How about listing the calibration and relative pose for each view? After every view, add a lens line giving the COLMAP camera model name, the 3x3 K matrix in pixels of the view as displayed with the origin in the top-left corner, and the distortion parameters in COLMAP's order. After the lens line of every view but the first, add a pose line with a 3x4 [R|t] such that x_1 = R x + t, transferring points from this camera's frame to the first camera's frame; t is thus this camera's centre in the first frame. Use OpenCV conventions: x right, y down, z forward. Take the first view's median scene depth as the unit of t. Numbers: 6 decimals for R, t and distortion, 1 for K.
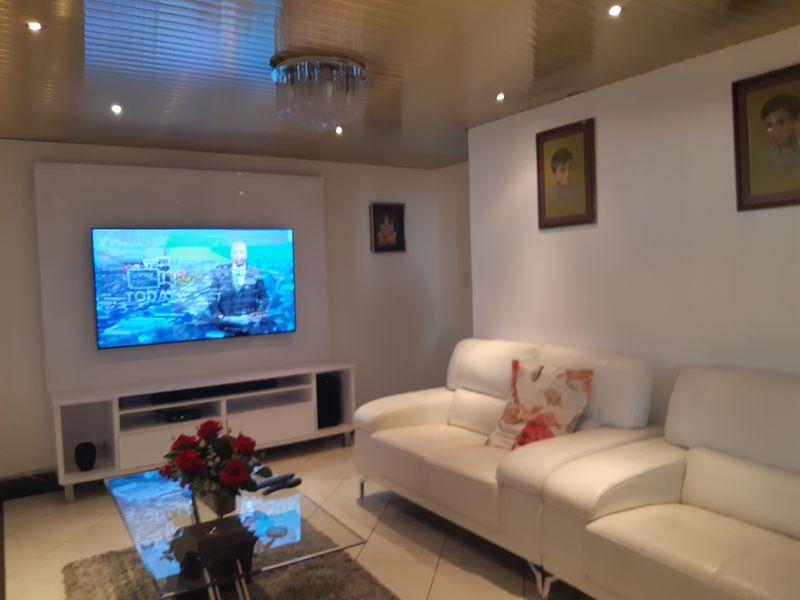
lens RADIAL K [[621.8, 0, 405.0], [0, 621.8, 298.1], [0, 0, 1]] dist [0.085574, -0.185143]
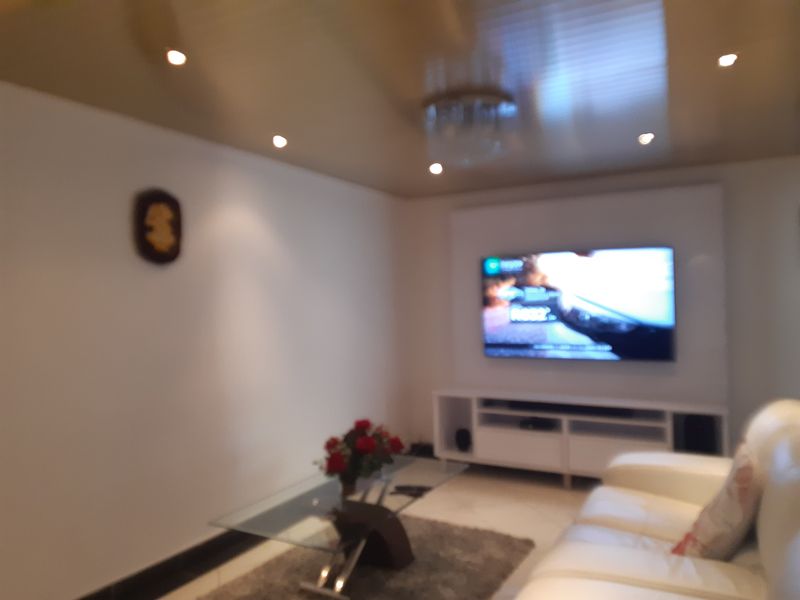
lens RADIAL K [[621.8, 0, 405.0], [0, 621.8, 298.1], [0, 0, 1]] dist [0.085574, -0.185143]
pose [[0.450465, 0.014750, -0.892672, 0.556565], [-0.032835, 0.999461, -0.000055, -0.031126], [0.892190, 0.029336, 0.450707, 0.307266]]
